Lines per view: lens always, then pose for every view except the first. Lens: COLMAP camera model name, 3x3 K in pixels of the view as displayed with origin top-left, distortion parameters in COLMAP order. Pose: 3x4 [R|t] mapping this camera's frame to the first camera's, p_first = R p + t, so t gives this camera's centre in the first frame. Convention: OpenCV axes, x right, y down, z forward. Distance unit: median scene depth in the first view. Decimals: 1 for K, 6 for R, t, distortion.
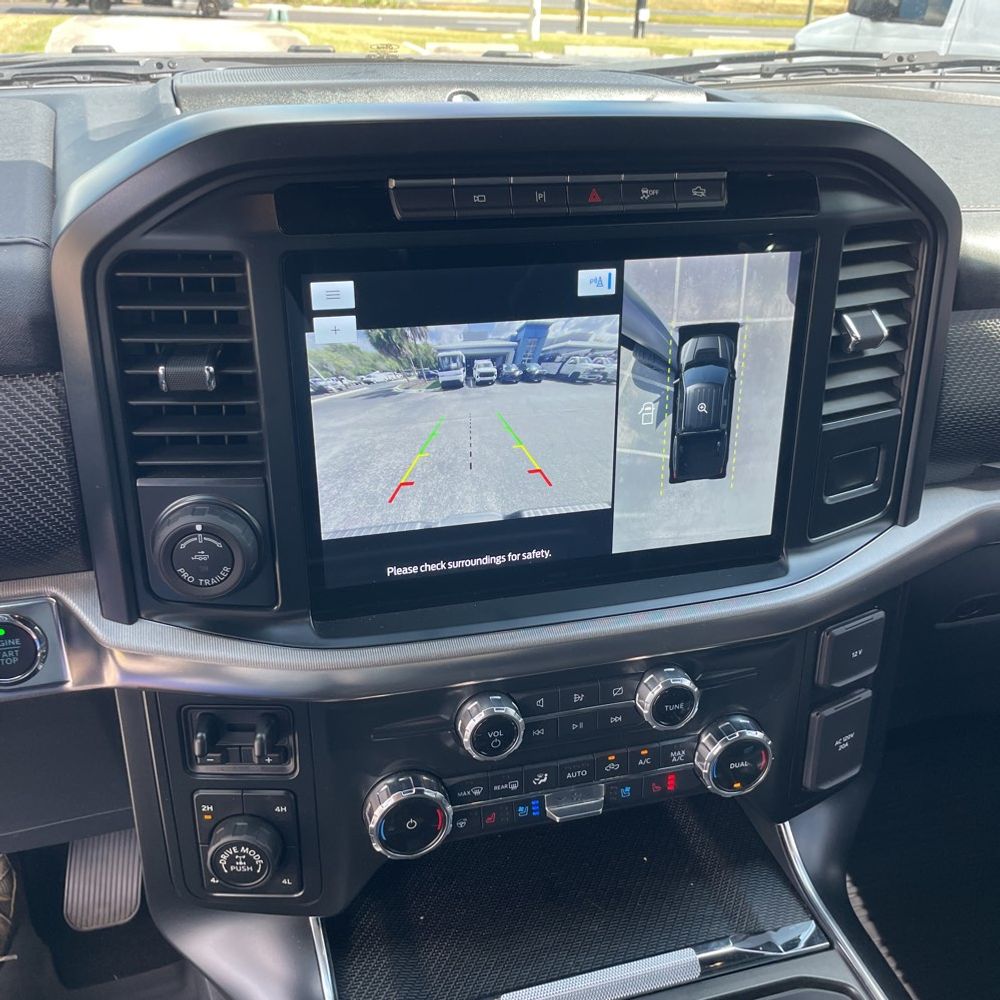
lens RADIAL K [[1017.8, 0, 500.0], [0, 1017.8, 500.0], [0, 0, 1]] dist [0.084731, -0.124661]
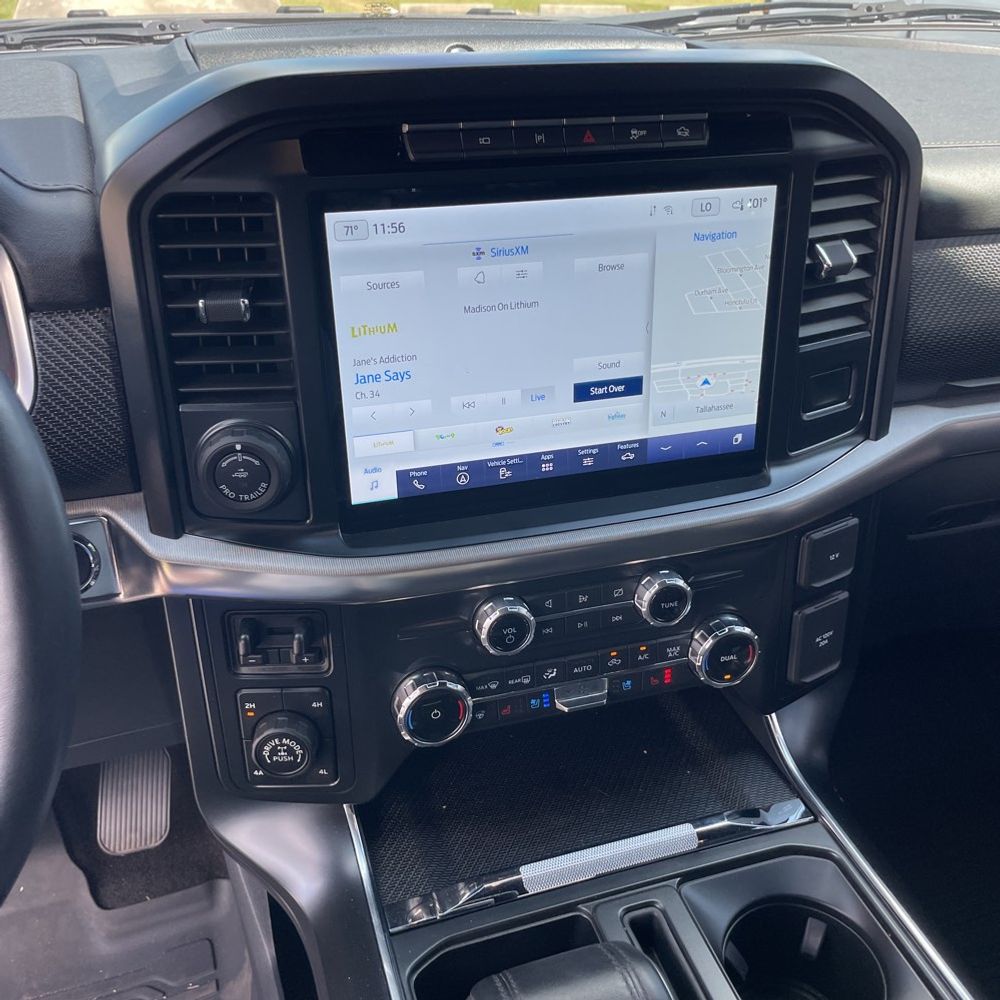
lens RADIAL K [[1026.0, 0, 504.7], [0, 1026.0, 494.9], [0, 0, 1]] dist [0.094429, -0.142873]
pose [[0.999480, -0.026177, 0.018809, -0.024770], [0.025709, 0.999365, 0.024689, 0.049665], [-0.019444, -0.024192, 0.999518, -0.102302]]
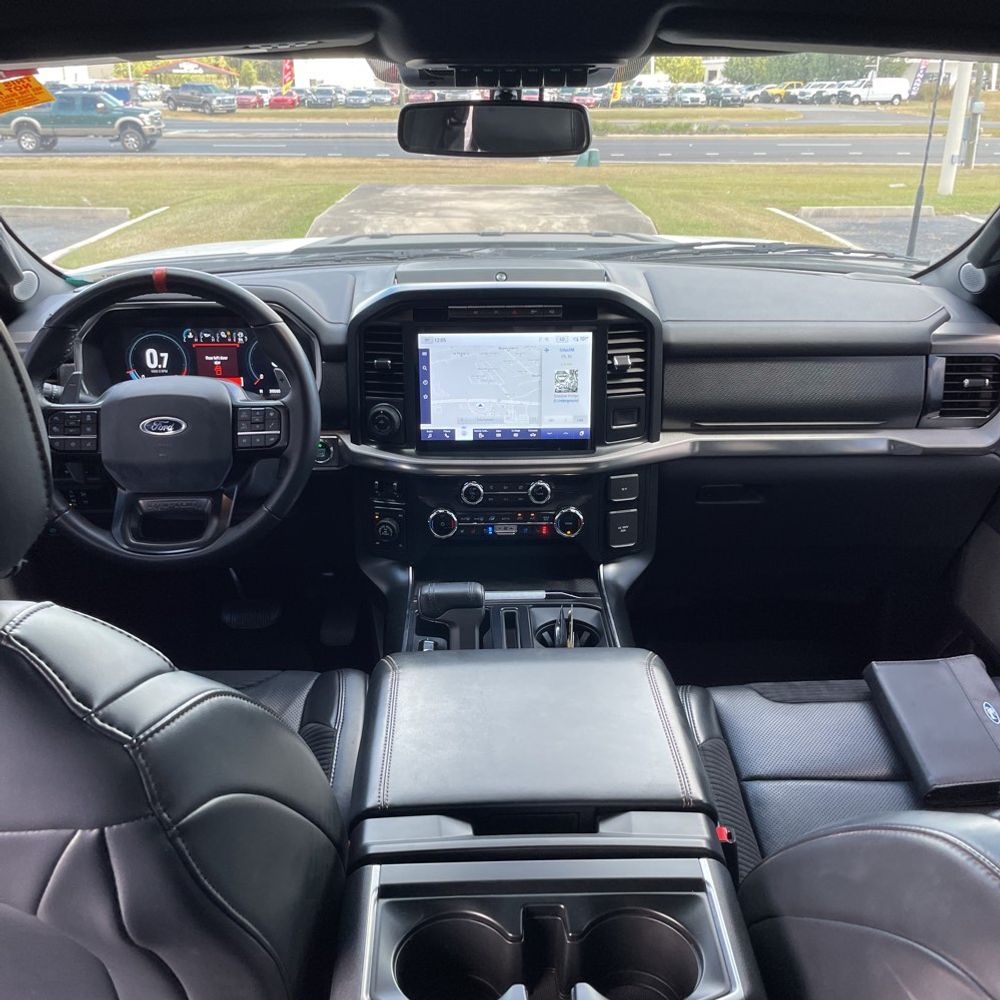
lens RADIAL K [[1017.8, 0, 500.0], [0, 1017.8, 500.0], [0, 0, 1]] dist [0.084731, -0.124661]
pose [[0.960408, 0.070517, -0.269524, 0.781653], [-0.097305, 0.991415, -0.087344, 0.453602], [0.261051, 0.110112, 0.959024, -1.600483]]
